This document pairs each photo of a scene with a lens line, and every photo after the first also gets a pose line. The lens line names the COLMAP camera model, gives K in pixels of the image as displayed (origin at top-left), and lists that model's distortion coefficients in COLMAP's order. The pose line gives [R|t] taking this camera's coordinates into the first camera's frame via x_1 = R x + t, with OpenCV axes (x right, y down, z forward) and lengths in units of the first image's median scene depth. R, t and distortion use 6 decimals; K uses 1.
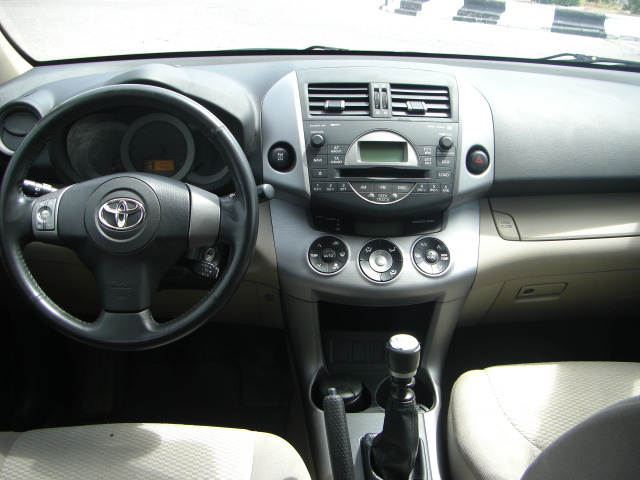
lens RADIAL K [[699.9, 0, 325.7], [0, 699.9, 243.1], [0, 0, 1]] dist [-0.130865, 0.000000]
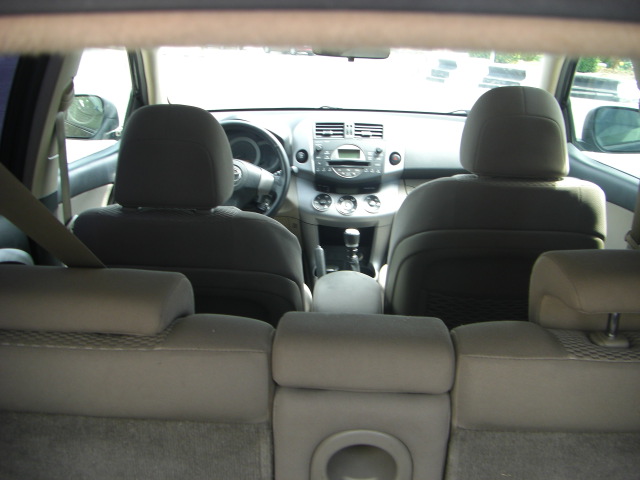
lens RADIAL K [[699.9, 0, 321.6], [0, 699.9, 233.6], [0, 0, 1]] dist [-0.130865, 0.000000]
pose [[0.997888, 0.013277, -0.063591, 0.136555], [-0.019666, 0.994698, -0.100937, 0.327956], [0.061913, 0.101974, 0.992858, -1.101349]]
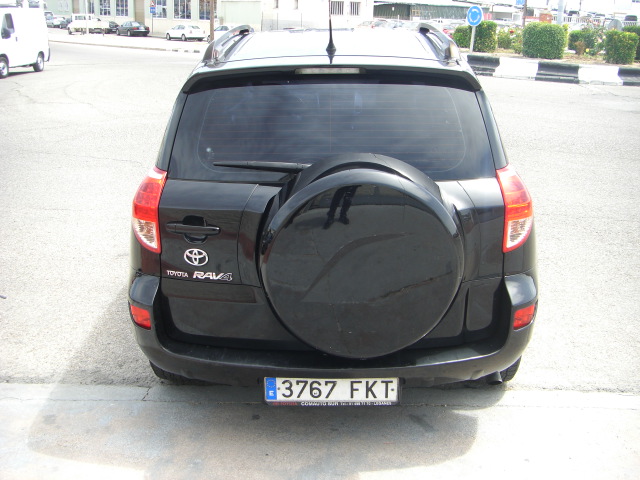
lens RADIAL K [[699.9, 0, 319.1], [0, 699.9, 242.0], [0, 0, 1]] dist [-0.130865, 0.000000]
pose [[0.997039, -0.010854, -0.076133, 0.306986], [0.004880, 0.996925, -0.078211, 1.103235], [0.076748, 0.077608, 0.994026, -3.471179]]
